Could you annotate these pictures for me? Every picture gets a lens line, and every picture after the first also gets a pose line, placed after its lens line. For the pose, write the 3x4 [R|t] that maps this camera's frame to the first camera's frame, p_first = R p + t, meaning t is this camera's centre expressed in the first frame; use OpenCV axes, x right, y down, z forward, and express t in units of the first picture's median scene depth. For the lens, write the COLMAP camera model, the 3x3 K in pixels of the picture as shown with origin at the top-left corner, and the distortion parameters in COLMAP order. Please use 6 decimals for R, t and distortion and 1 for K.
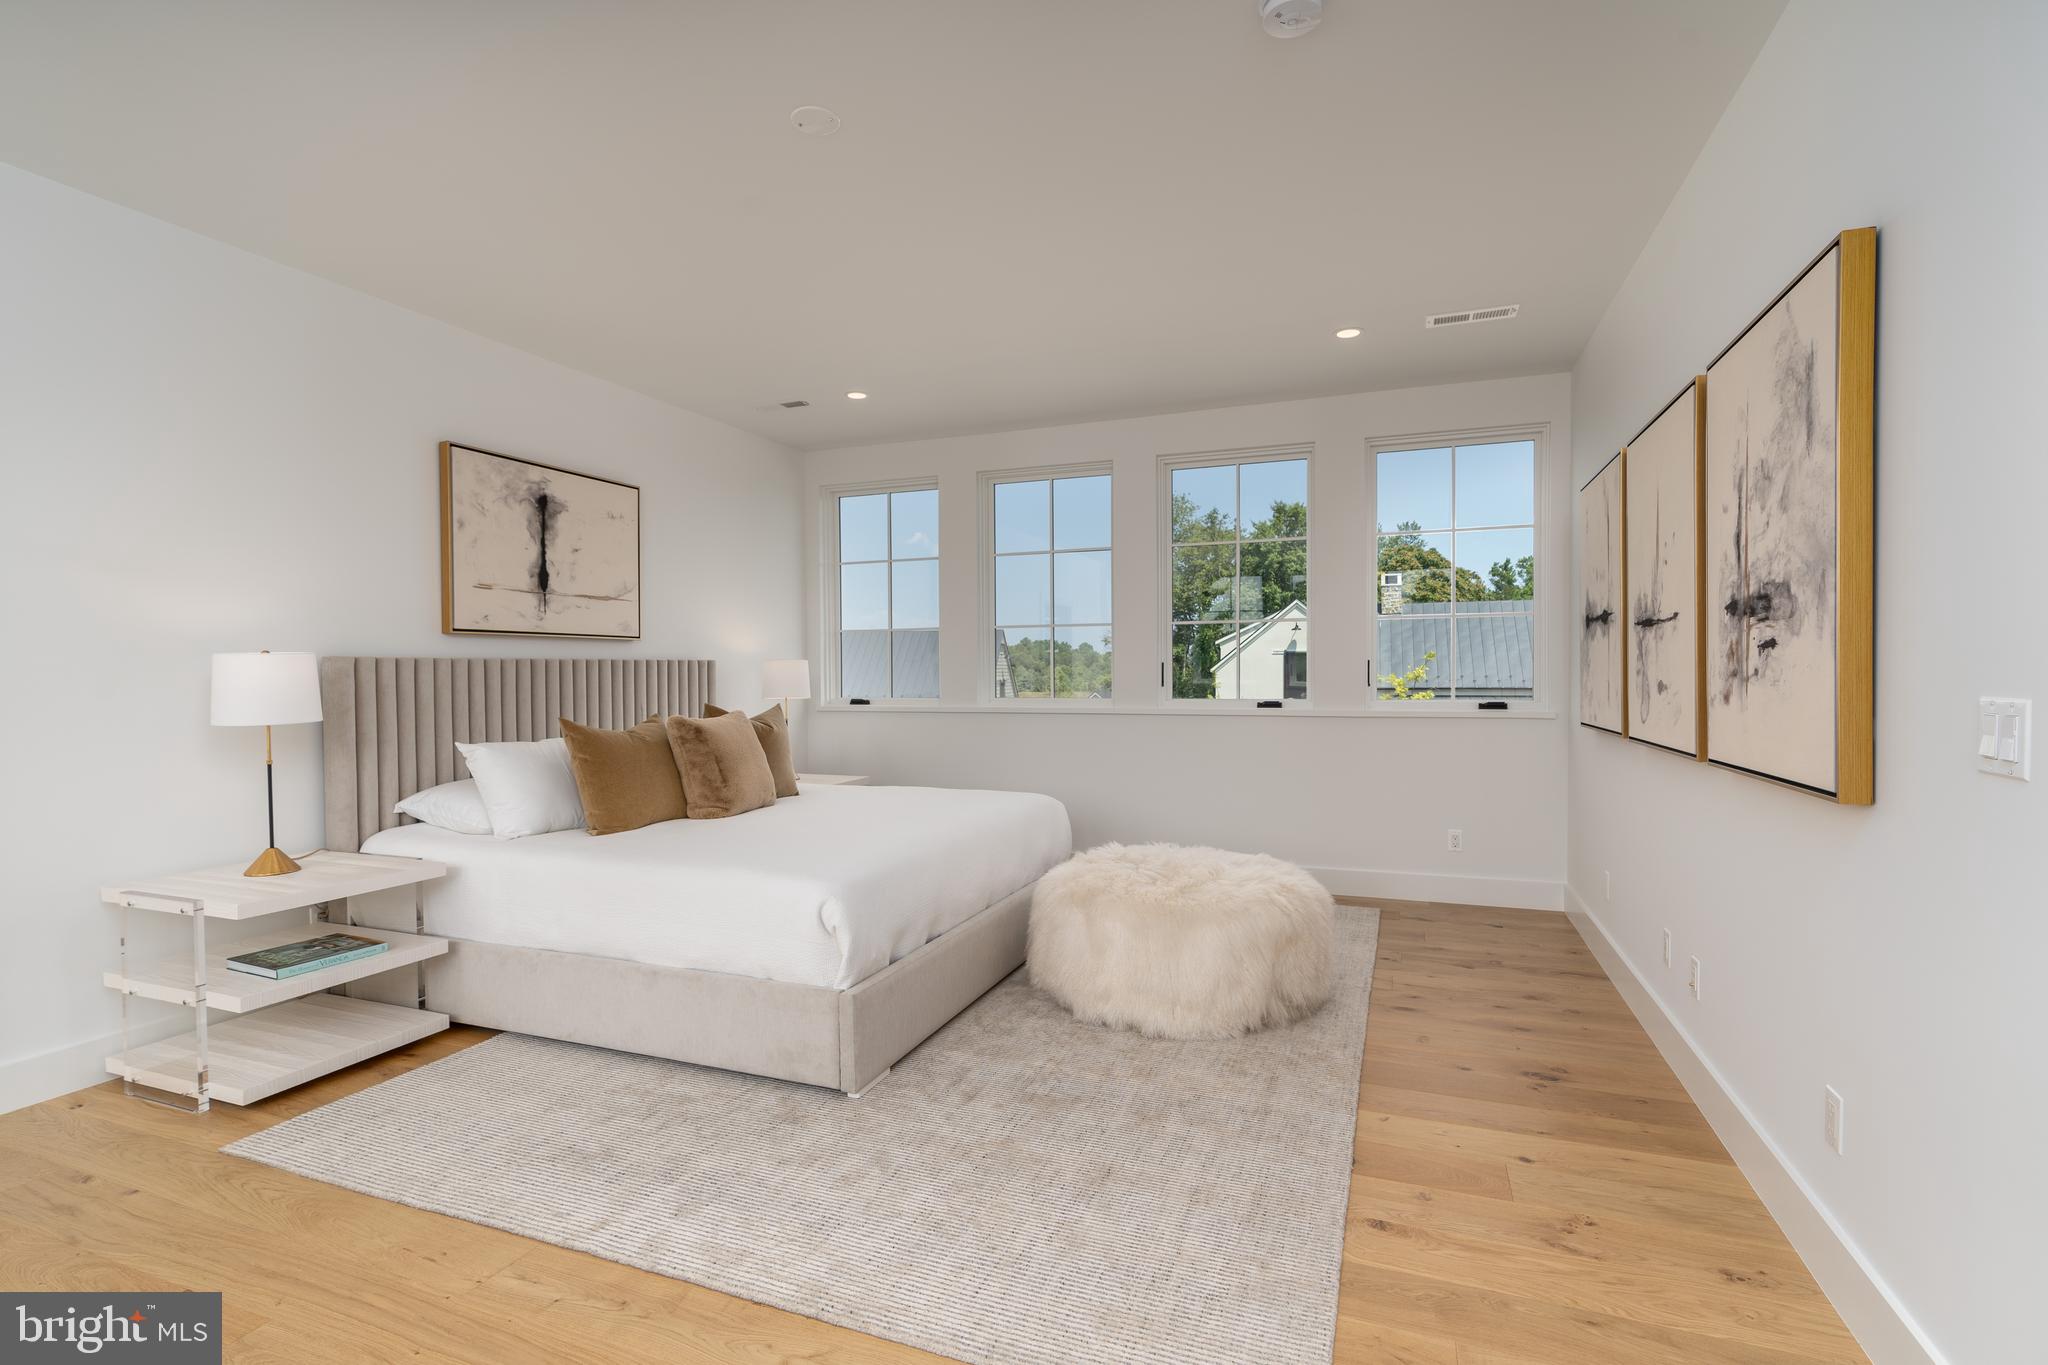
lens RADIAL K [[946.5, 0, 1035.6], [0, 946.5, 684.3], [0, 0, 1]] dist [0.002300, 0.000122]
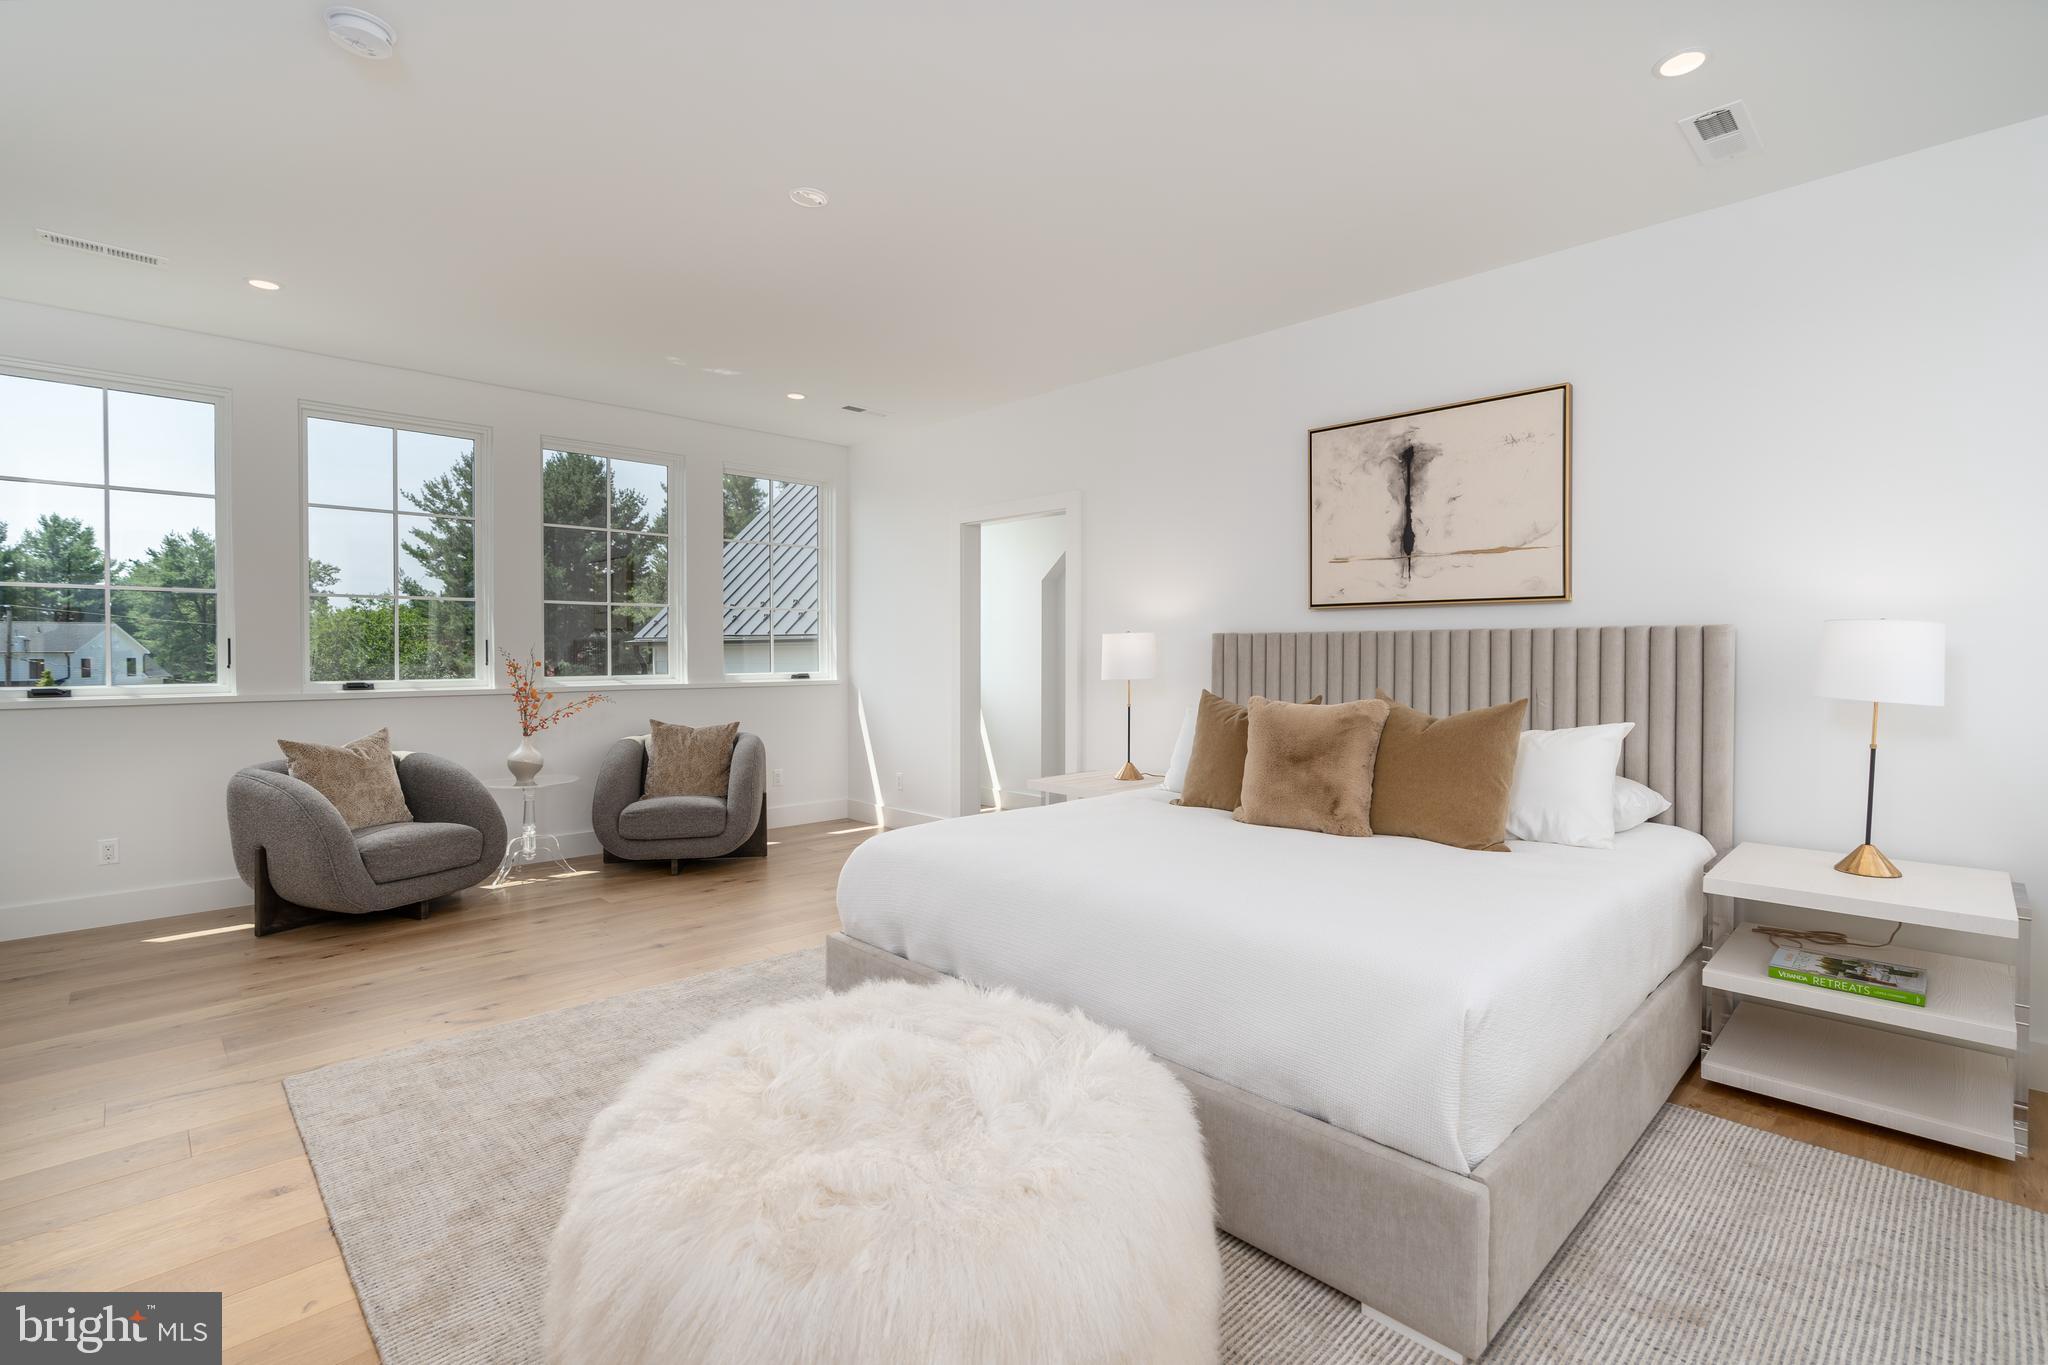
lens RADIAL K [[946.5, 0, 1041.8], [0, 946.5, 666.2], [0, 0, 1]] dist [0.002300, 0.000122]
pose [[-0.408982, 0.027085, -0.912140, 0.442459], [-0.009027, 0.999390, 0.033724, -0.020062], [0.912498, 0.022026, -0.408489, 1.053487]]
